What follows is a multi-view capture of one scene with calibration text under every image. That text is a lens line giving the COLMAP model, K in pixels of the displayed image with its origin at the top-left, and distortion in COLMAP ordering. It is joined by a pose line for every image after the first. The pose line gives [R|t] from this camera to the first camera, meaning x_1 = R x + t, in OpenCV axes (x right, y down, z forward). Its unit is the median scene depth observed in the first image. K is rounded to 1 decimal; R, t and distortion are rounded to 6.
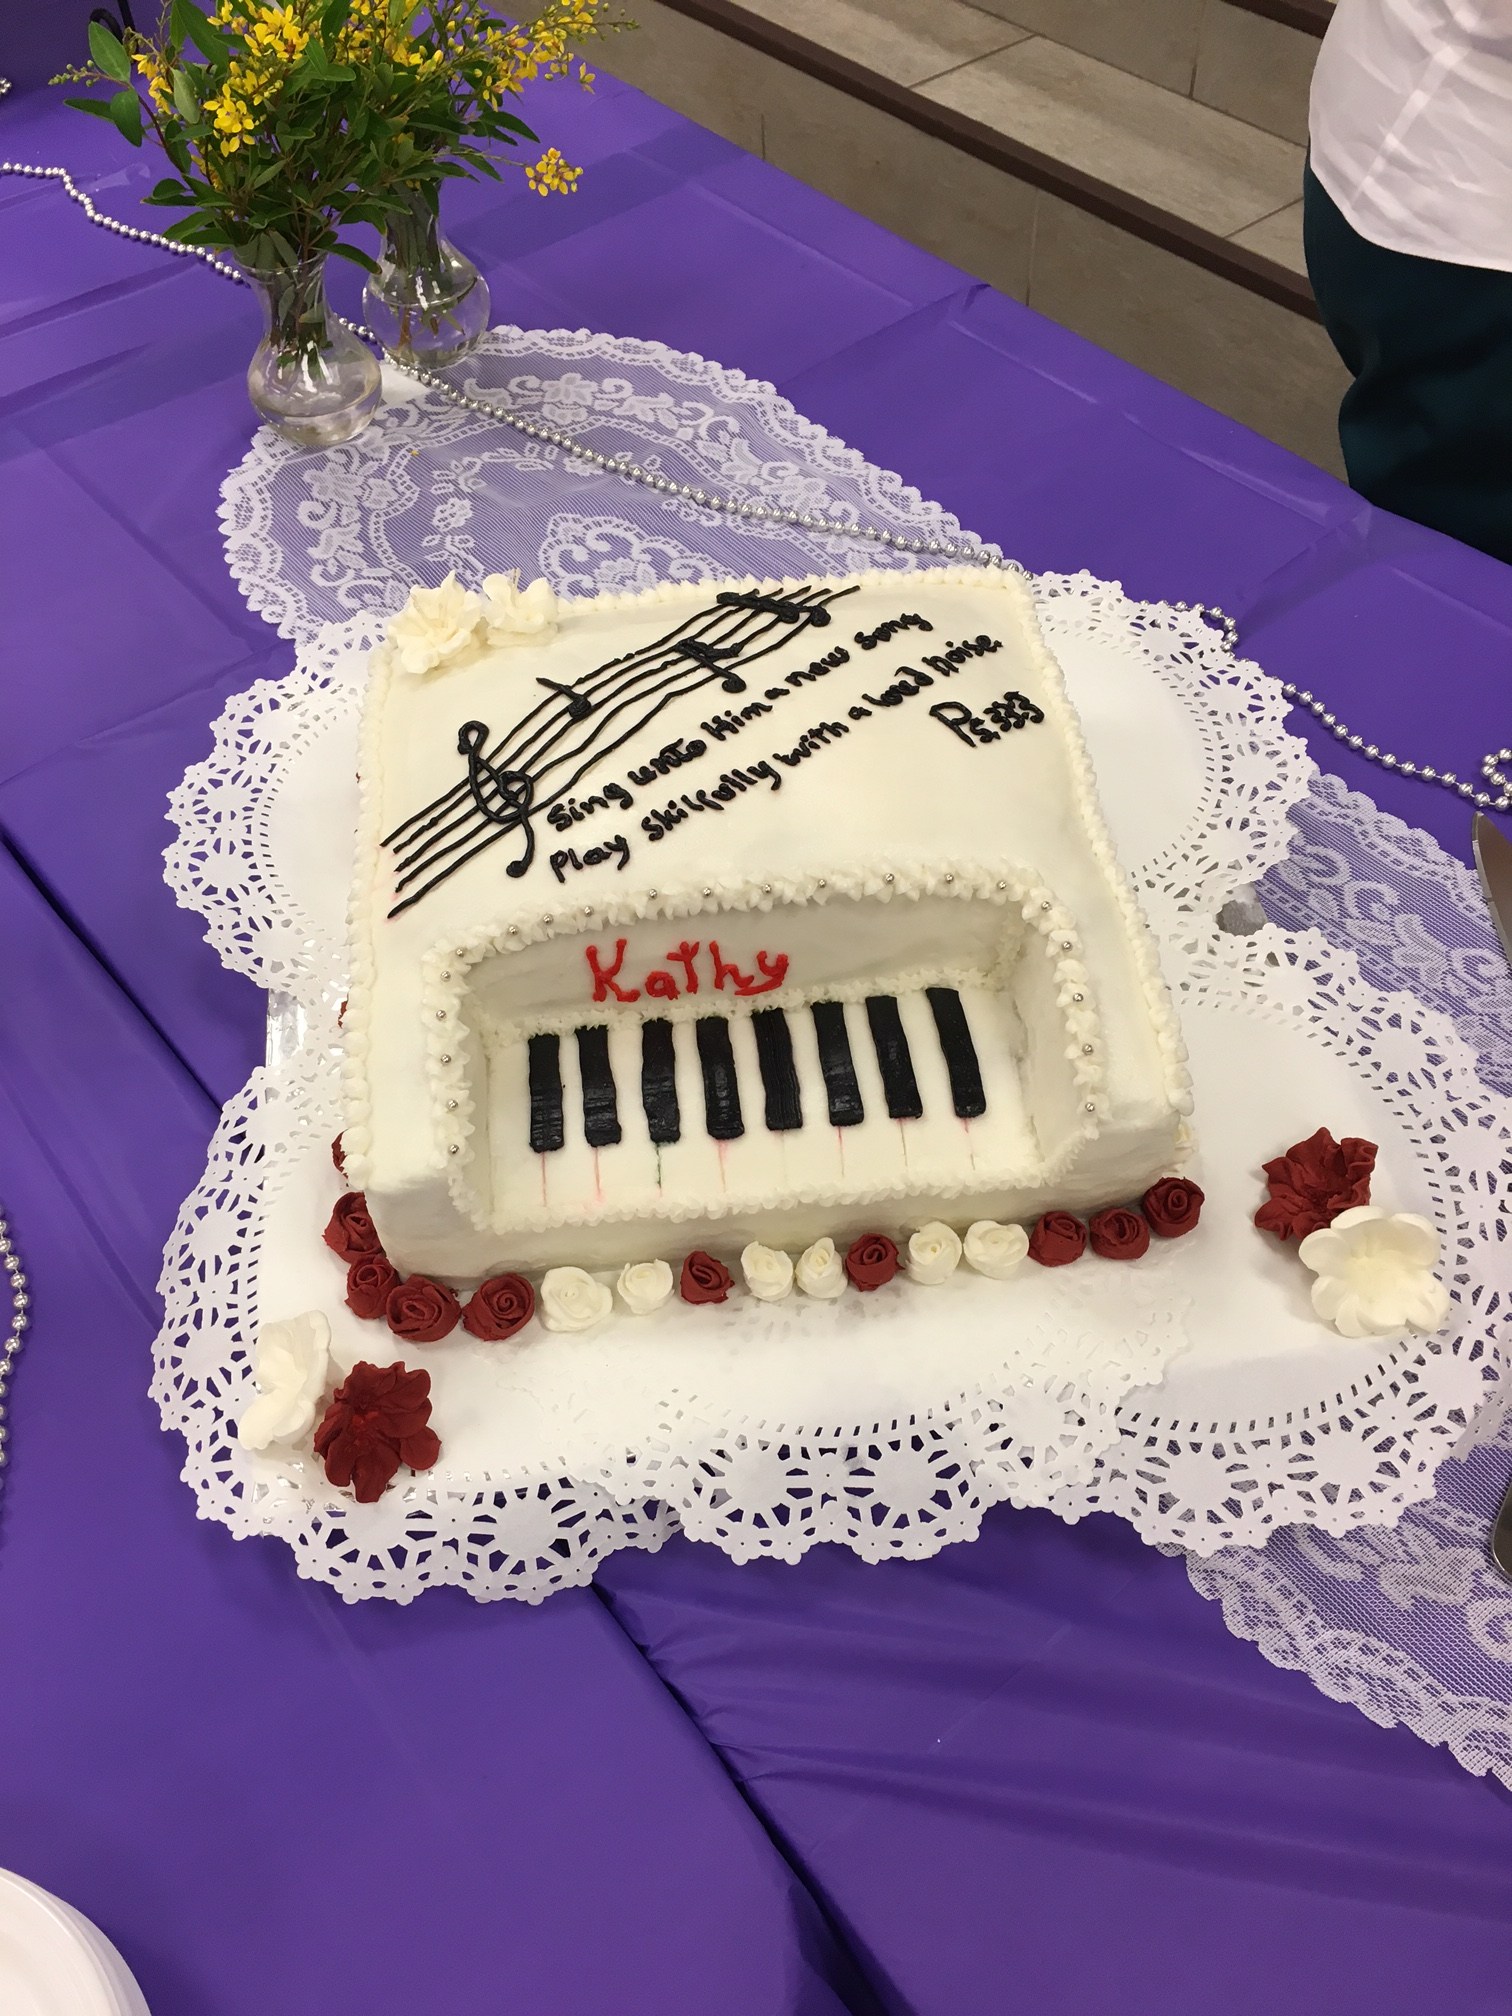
lens RADIAL K [[1716.3, 0, 756.0], [0, 1716.3, 1008.0], [0, 0, 1]] dist [0.094752, -0.116897]
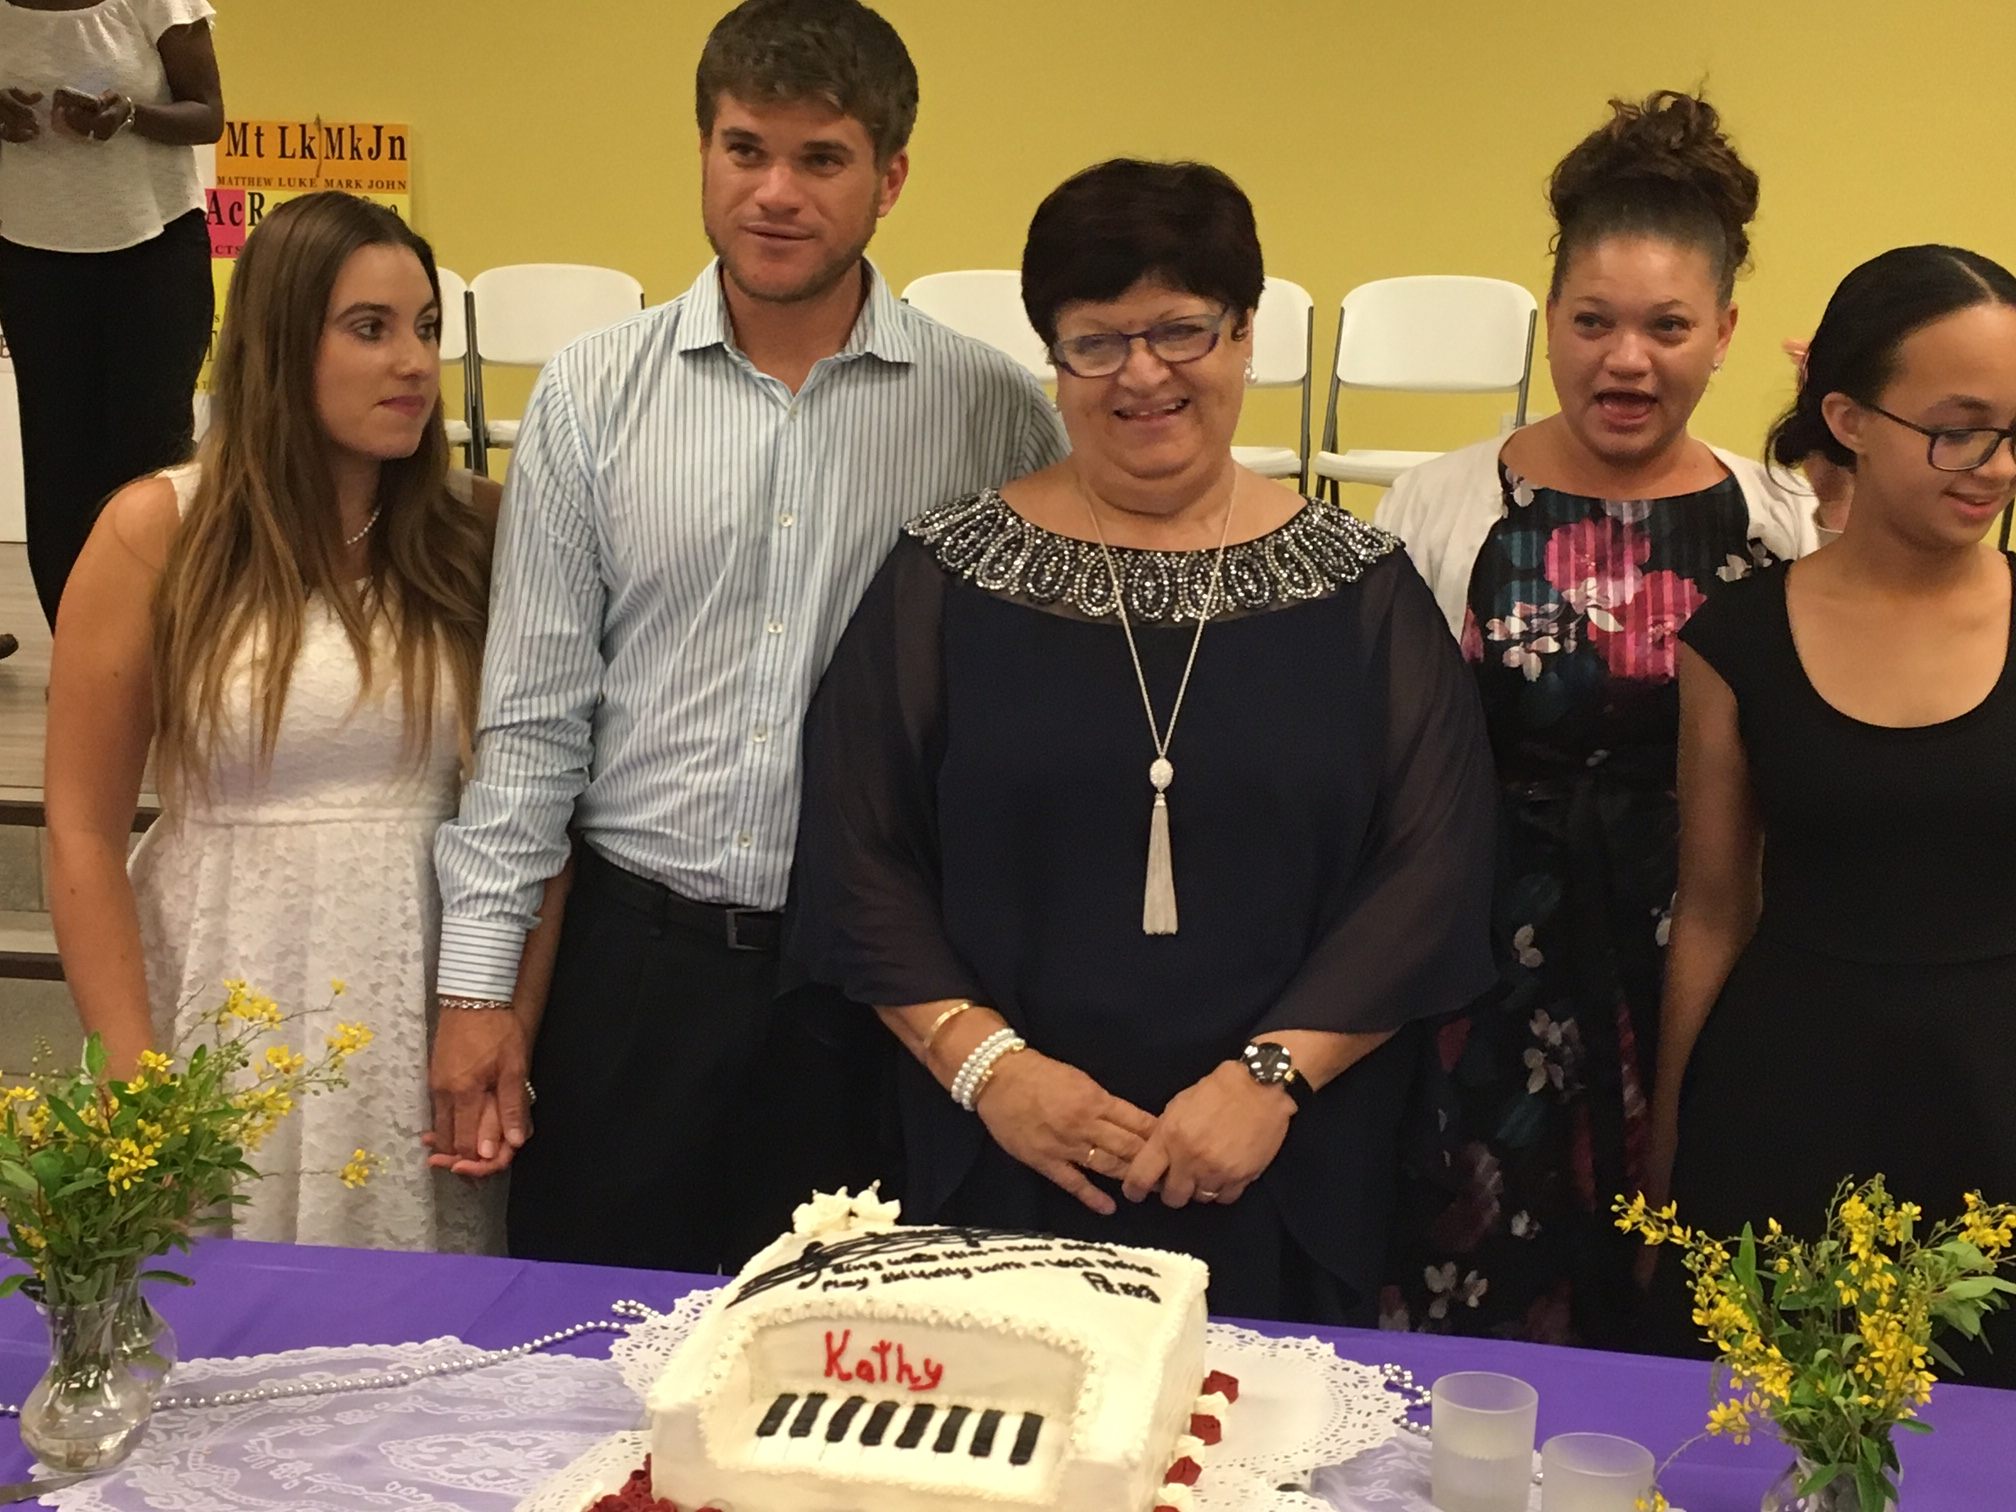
lens RADIAL K [[2912.0, 0, 1008.0], [0, 2912.0, 756.0], [0, 0, 1]] dist [0.057314, 0.000403]
pose [[0.945423, 0.105587, -0.308264, 0.866864], [-0.282098, 0.738711, -0.612149, 1.216150], [0.163083, 0.665700, 0.728181, -1.378571]]
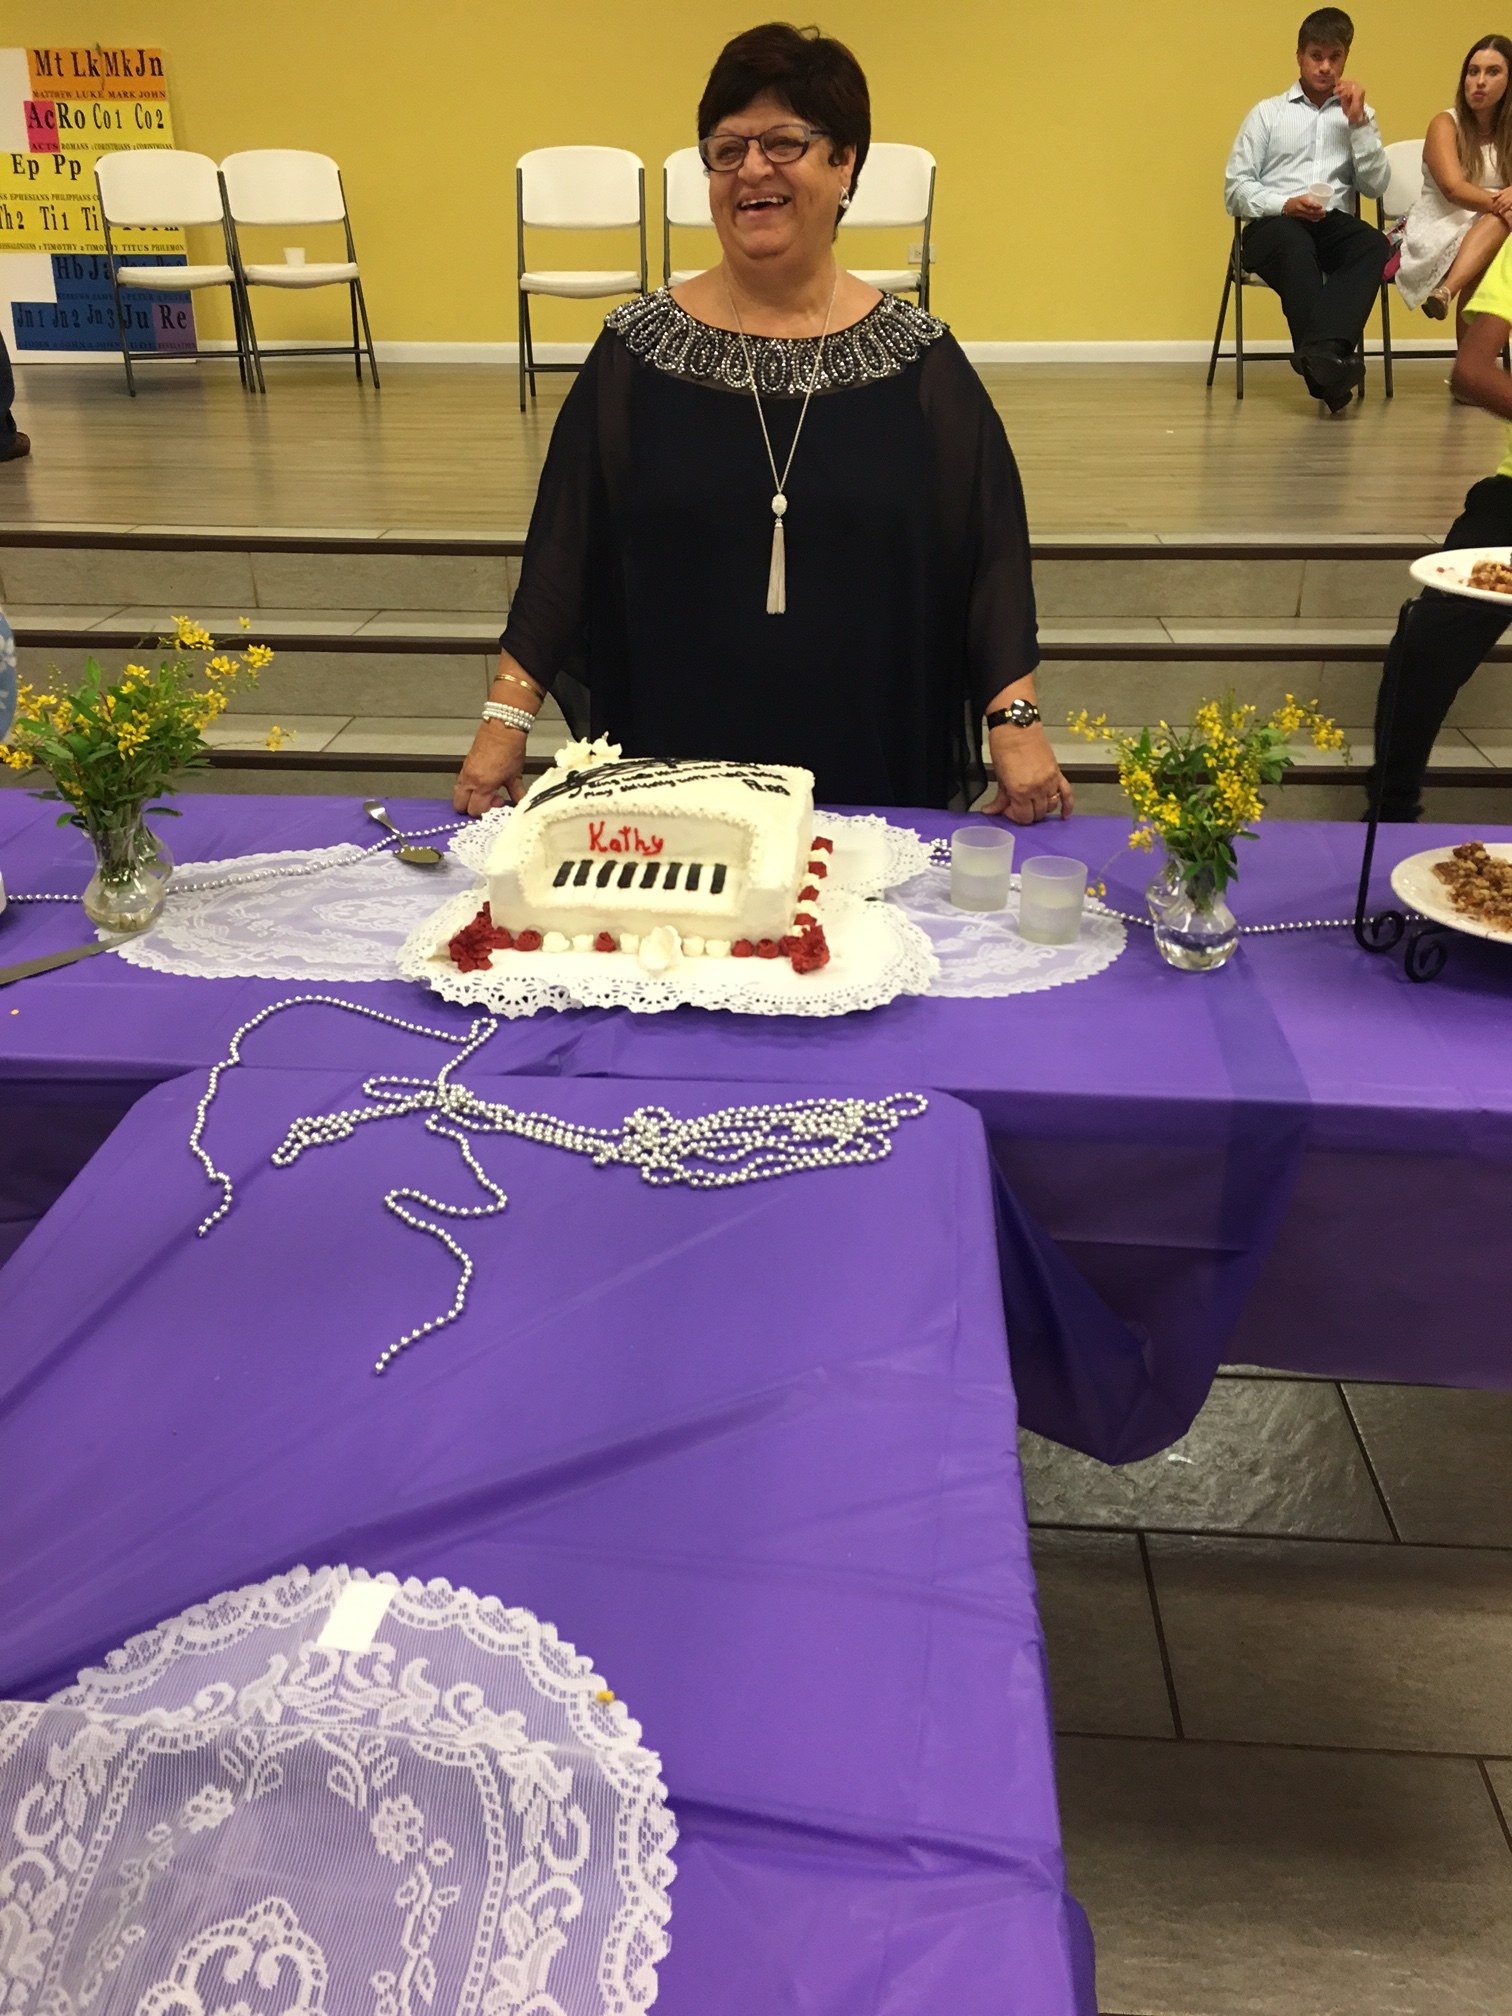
lens RADIAL K [[1716.3, 0, 756.0], [0, 1716.3, 1008.0], [0, 0, 1]] dist [0.094752, -0.116897]
pose [[0.973716, 0.126085, -0.189681, 0.695529], [-0.193635, 0.896750, -0.397926, 1.233980], [0.119924, 0.424196, 0.897595, -1.253504]]
